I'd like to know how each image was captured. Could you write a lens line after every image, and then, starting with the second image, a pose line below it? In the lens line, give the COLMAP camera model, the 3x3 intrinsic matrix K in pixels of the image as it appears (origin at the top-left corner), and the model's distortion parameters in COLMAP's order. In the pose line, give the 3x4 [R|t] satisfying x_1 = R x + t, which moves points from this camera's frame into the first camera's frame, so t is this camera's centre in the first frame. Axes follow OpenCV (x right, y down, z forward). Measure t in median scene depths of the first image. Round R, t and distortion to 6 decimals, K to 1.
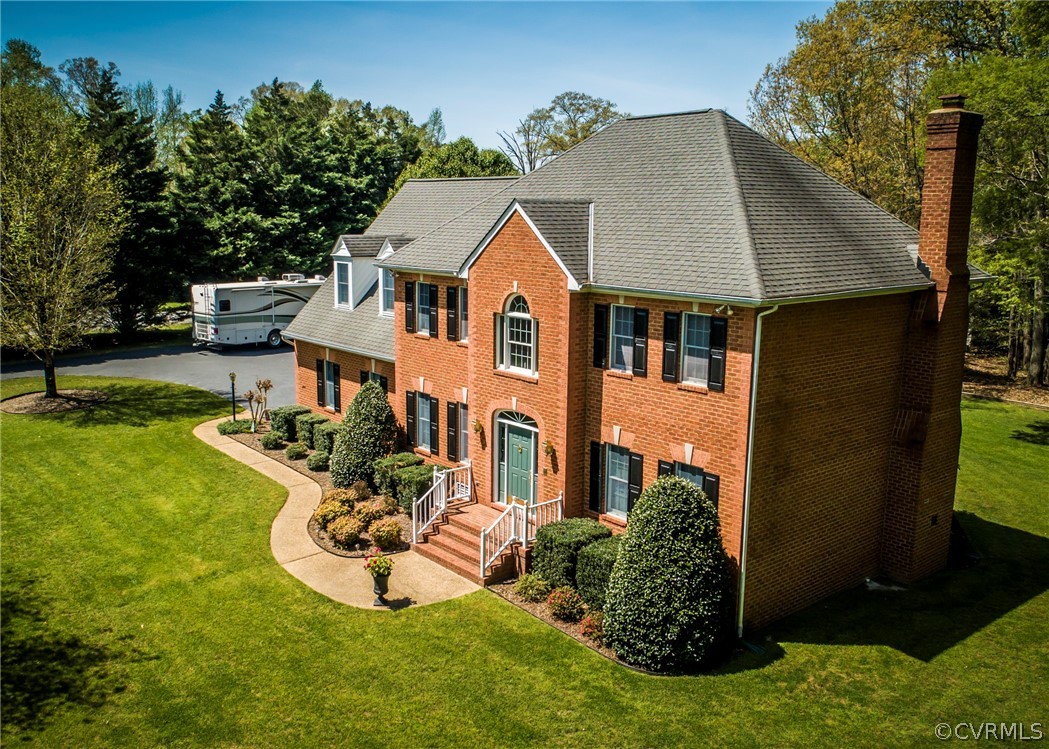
lens RADIAL K [[922.8, 0, 481.0], [0, 922.8, 378.5], [0, 0, 1]] dist [-0.013374, -0.014158]
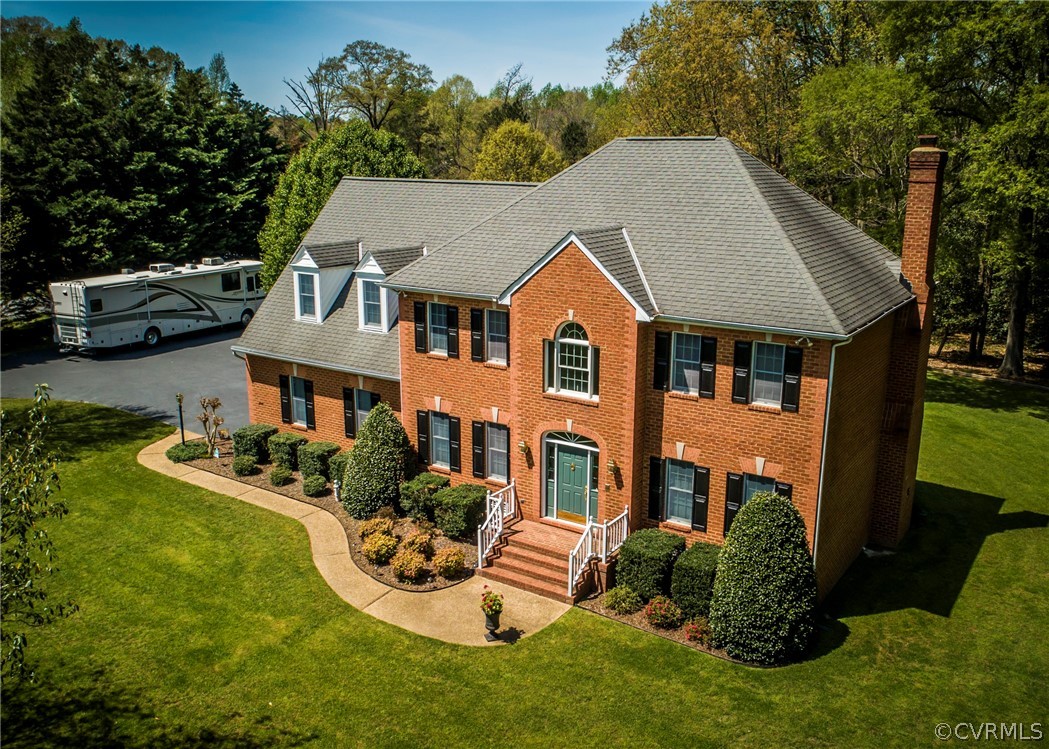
lens RADIAL K [[922.8, 0, 541.4], [0, 922.8, 387.1], [0, 0, 1]] dist [-0.013374, -0.014158]
pose [[0.949263, -0.076207, 0.305111, -0.309509], [0.054402, 0.995361, 0.079352, -0.100566], [-0.309743, -0.058727, 0.949005, 0.020432]]
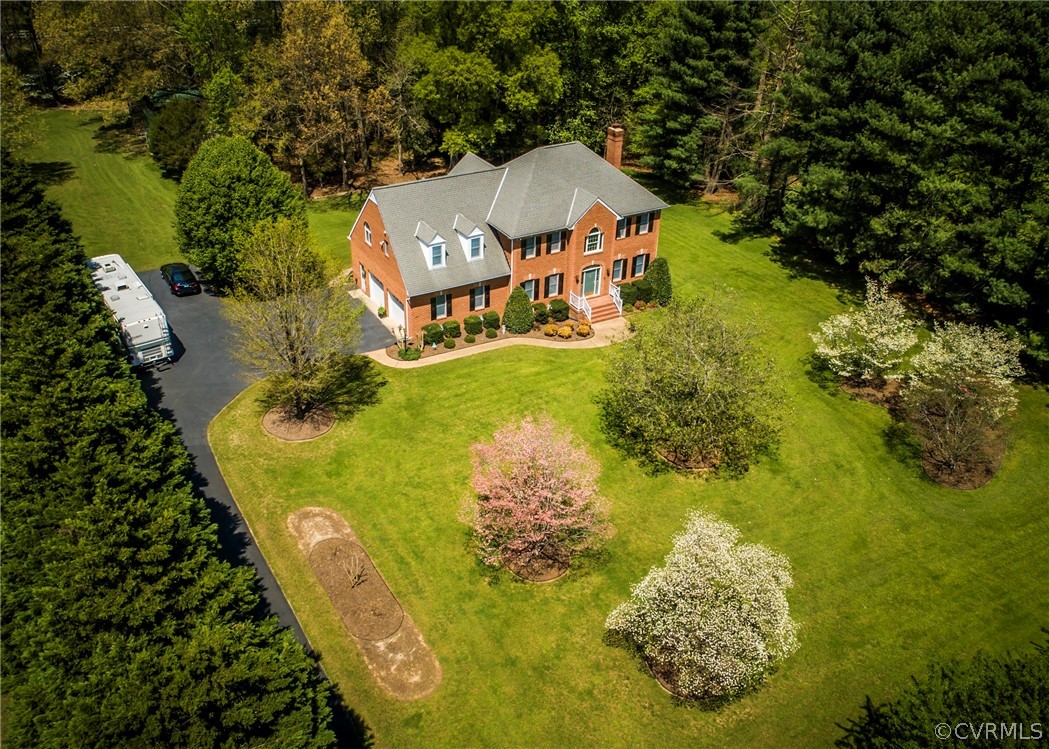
lens RADIAL K [[922.8, 0, 476.9], [0, 922.8, 388.6], [0, 0, 1]] dist [-0.013374, -0.014158]
pose [[0.191650, -0.522746, 0.830666, -2.679892], [0.177306, 0.850870, 0.494553, -1.147648], [-0.965315, 0.052501, 0.255756, 0.626221]]
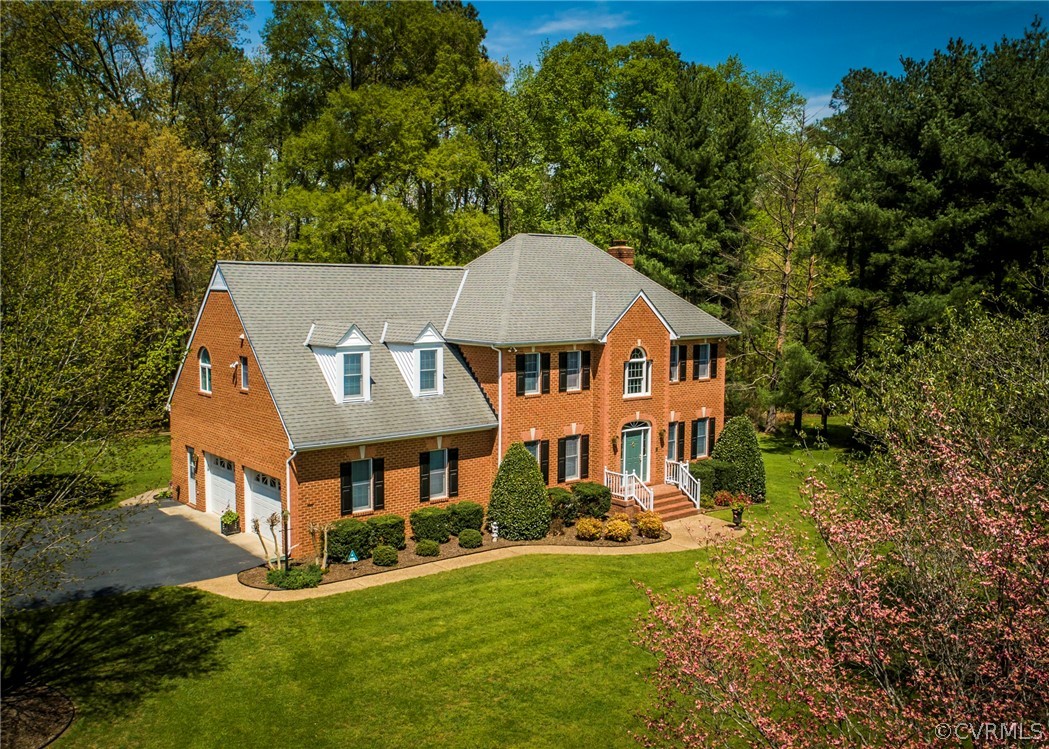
lens RADIAL K [[922.8, 0, 530.7], [0, 922.8, 378.0], [0, 0, 1]] dist [-0.013374, -0.014158]
pose [[-0.027027, -0.106186, 0.993979, -1.539676], [0.173945, 0.978673, 0.109281, -0.243195], [-0.984384, 0.175851, -0.007980, 1.182755]]
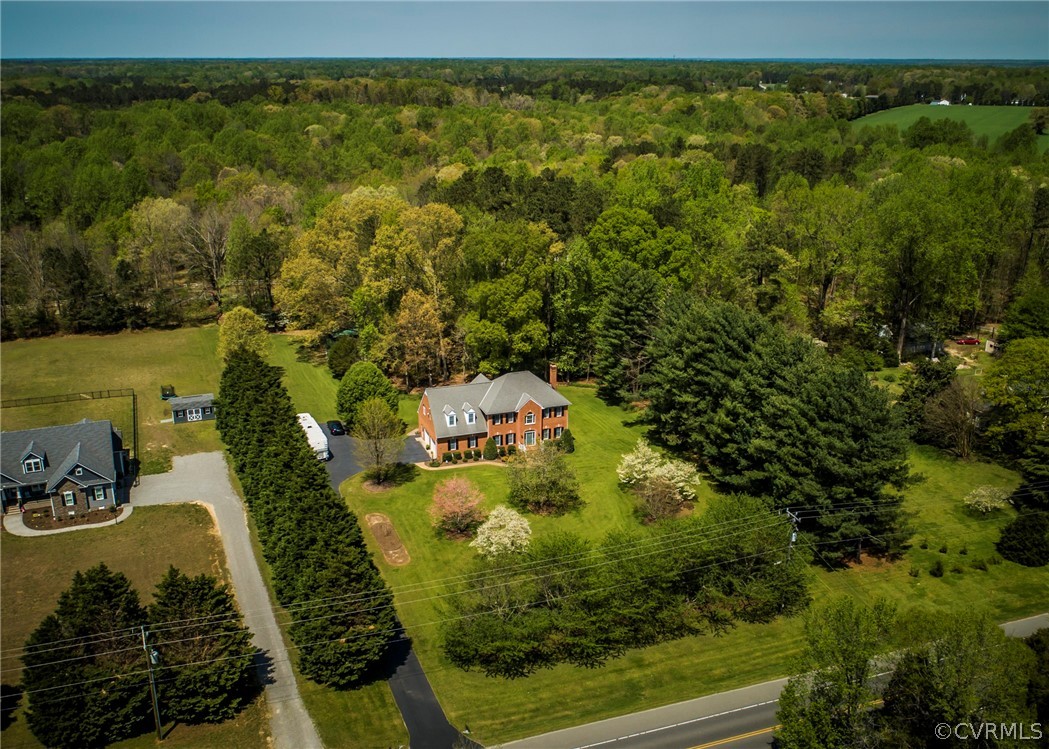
lens RADIAL K [[1030.7, 0, 525.7], [0, 1030.7, 375.2], [0, 0, 1]] dist [-0.012227, 0.000000]
pose [[0.329324, -0.304800, 0.893668, -5.888754], [0.171857, 0.950005, 0.260684, -2.067758], [-0.928445, 0.067733, 0.365242, -1.458307]]
